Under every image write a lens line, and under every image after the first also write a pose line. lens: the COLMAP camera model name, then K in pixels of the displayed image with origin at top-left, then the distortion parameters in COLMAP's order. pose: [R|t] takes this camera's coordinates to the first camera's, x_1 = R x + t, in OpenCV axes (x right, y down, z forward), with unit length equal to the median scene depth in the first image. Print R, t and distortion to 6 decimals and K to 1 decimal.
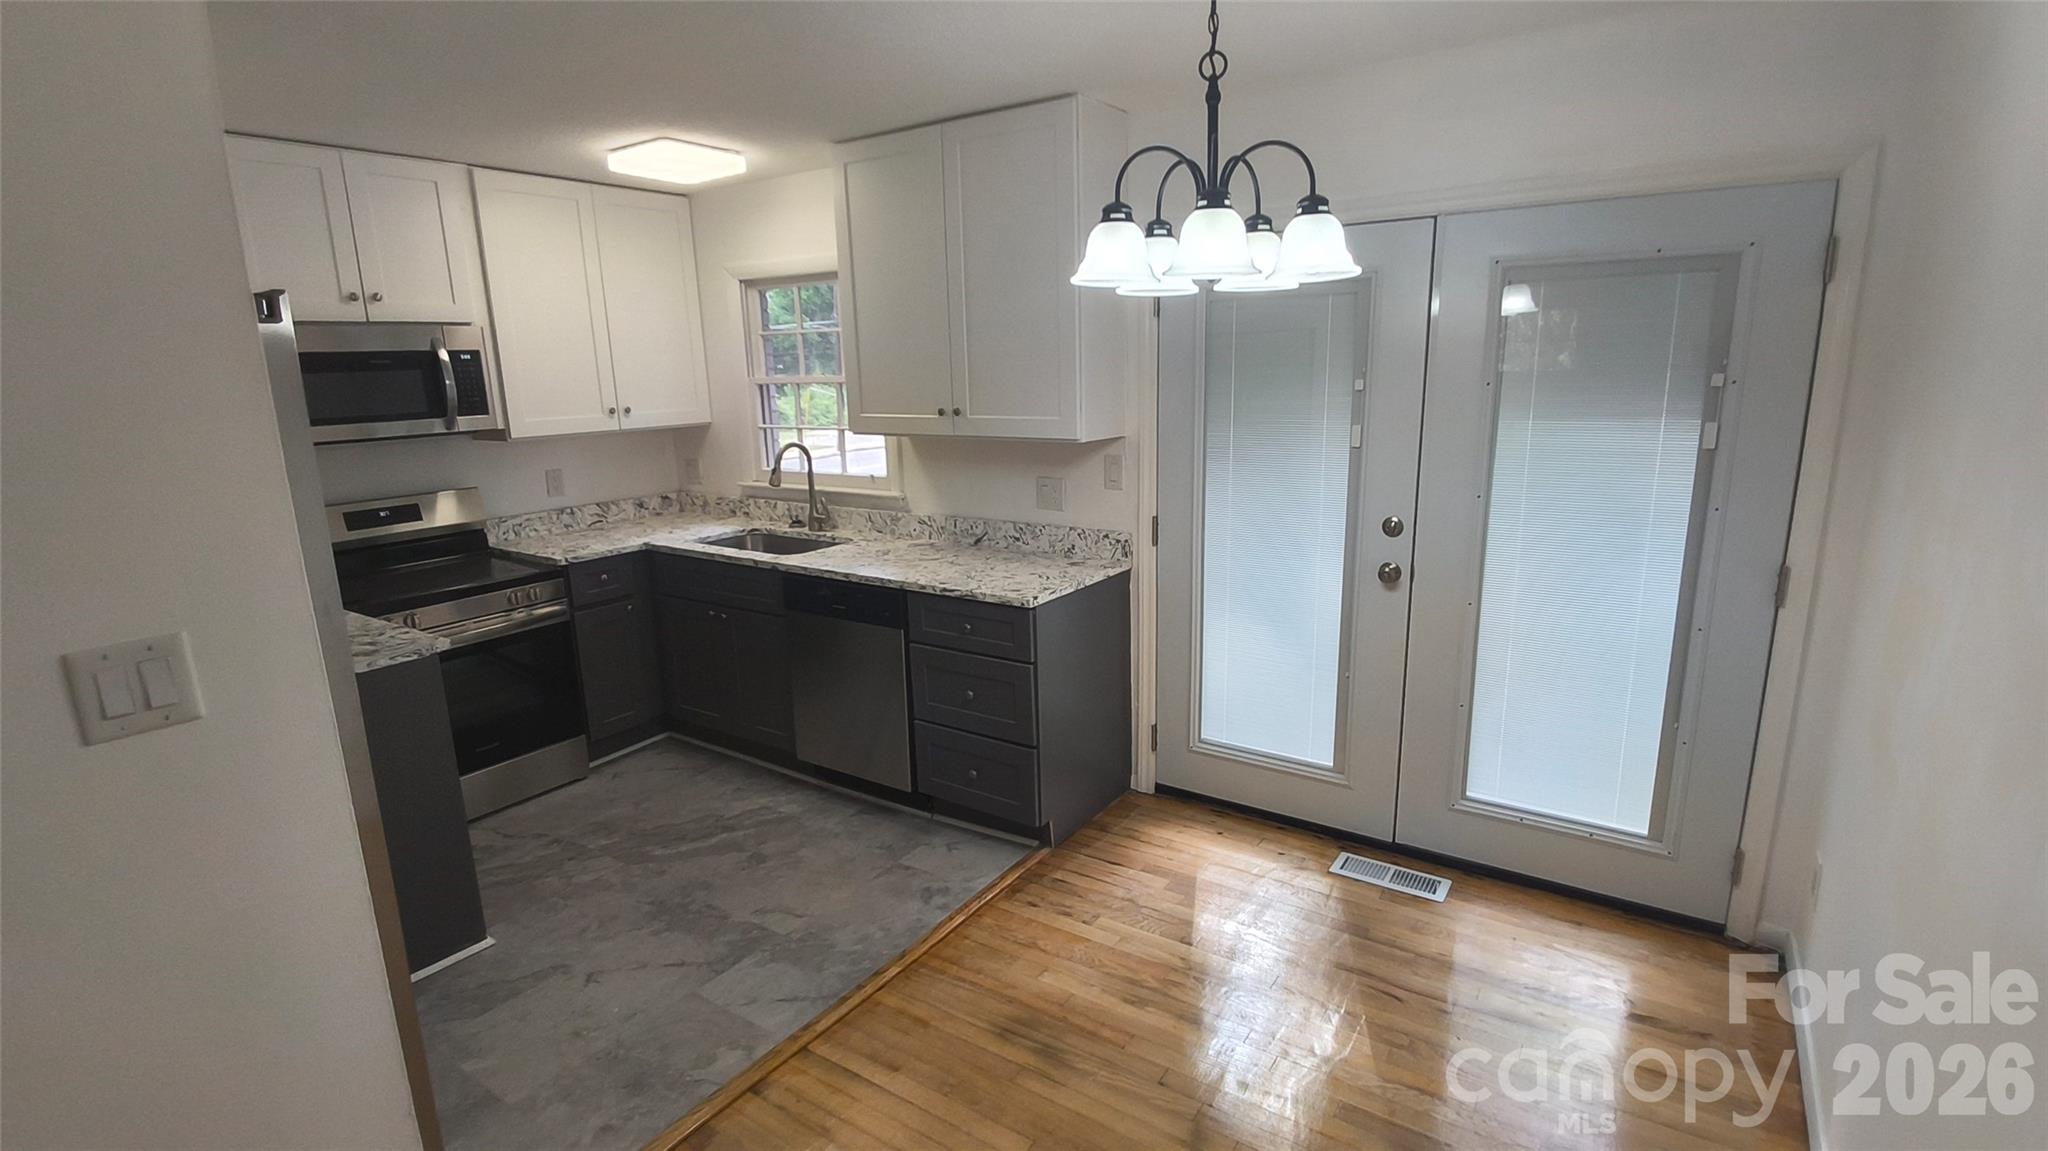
lens RADIAL K [[940.8, 0, 1036.7], [0, 940.8, 570.7], [0, 0, 1]] dist [0.011749, -0.016751]
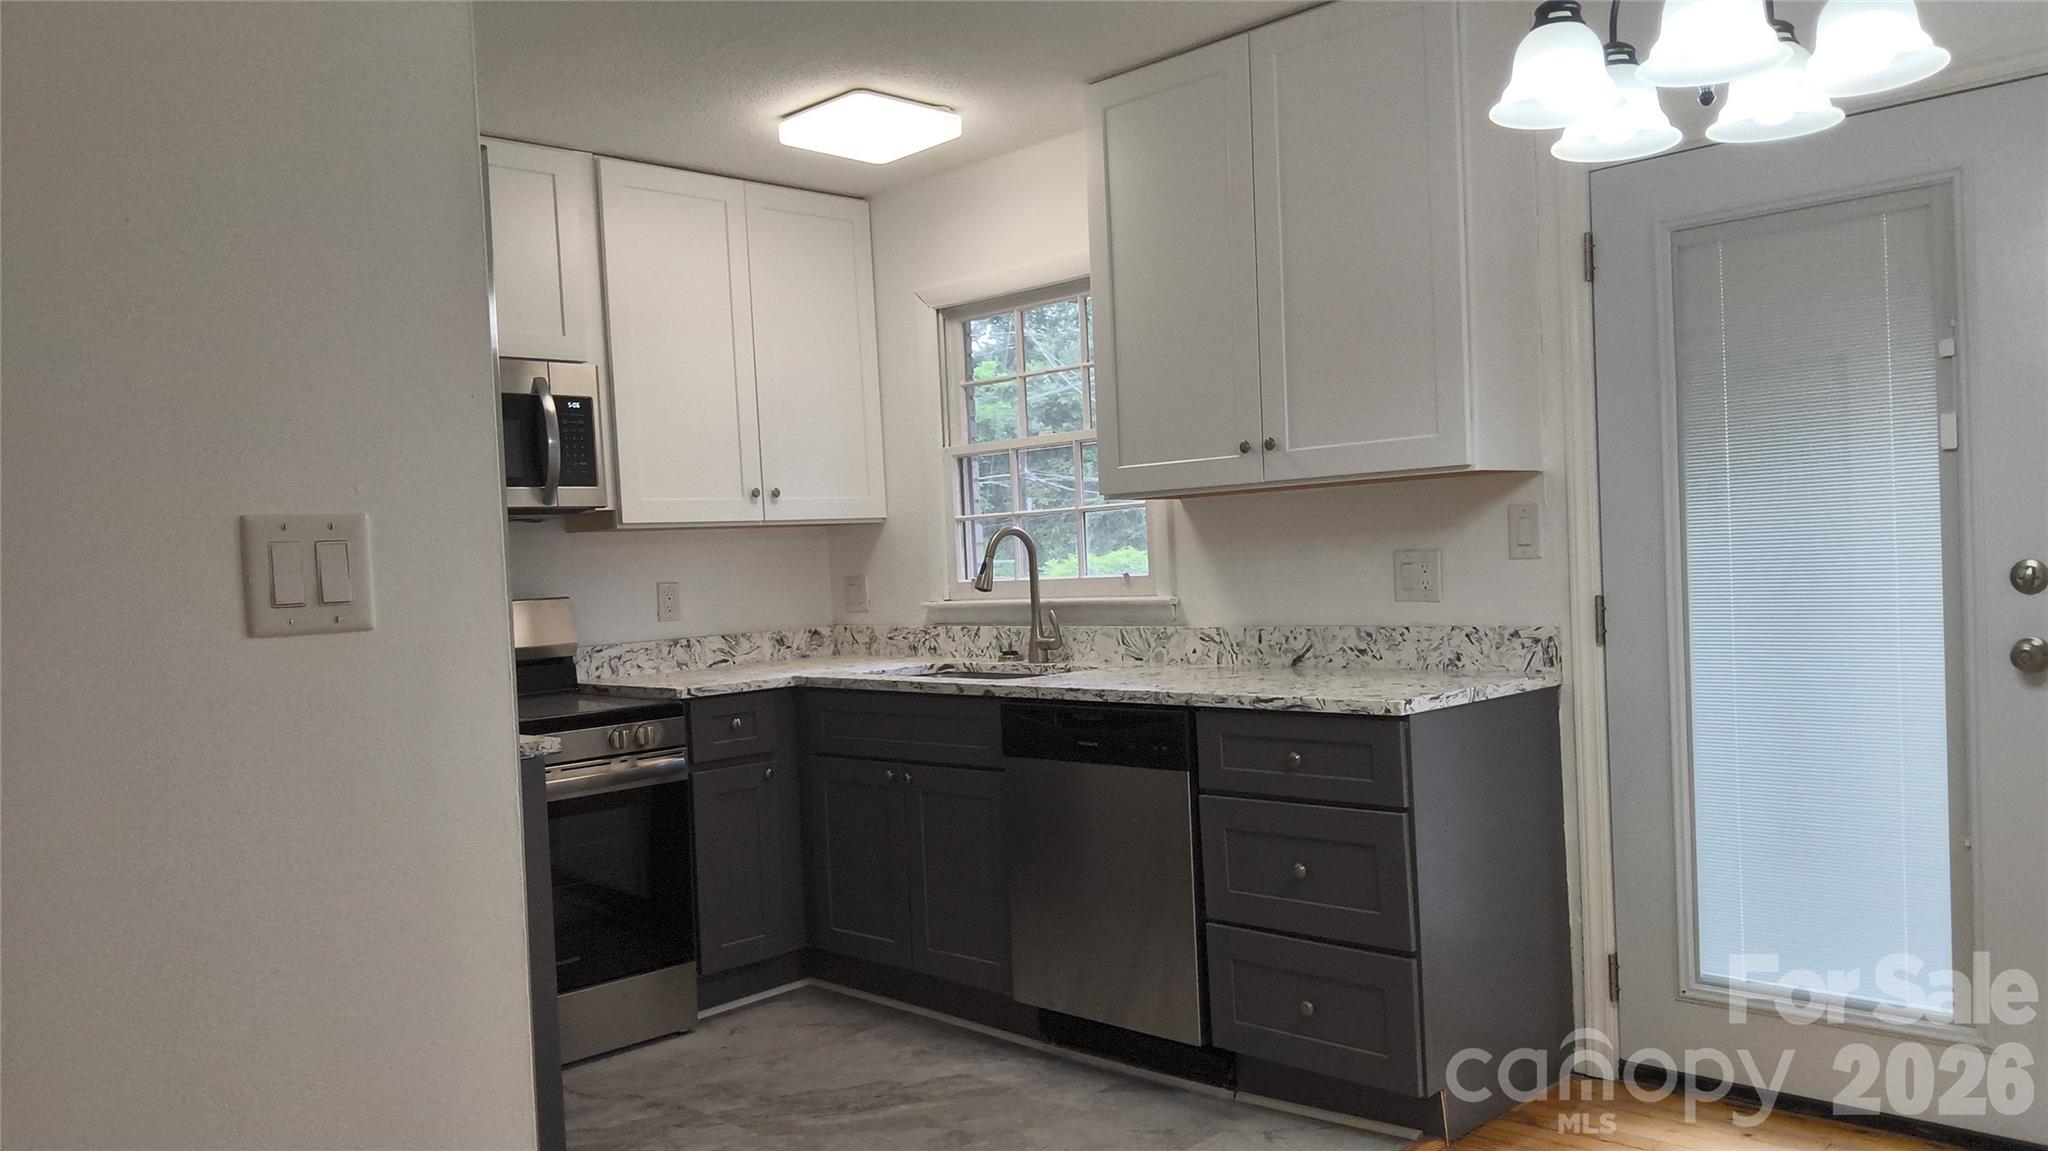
lens RADIAL K [[1536.9, 0, 1028.7], [0, 1536.9, 598.1], [0, 0, 1]] dist [0.108808, -0.208681]
pose [[0.980785, -0.017349, -0.194319, -0.042362], [-0.018581, 0.983204, -0.181564, 0.134406], [0.194205, 0.181686, 0.963989, -0.049816]]
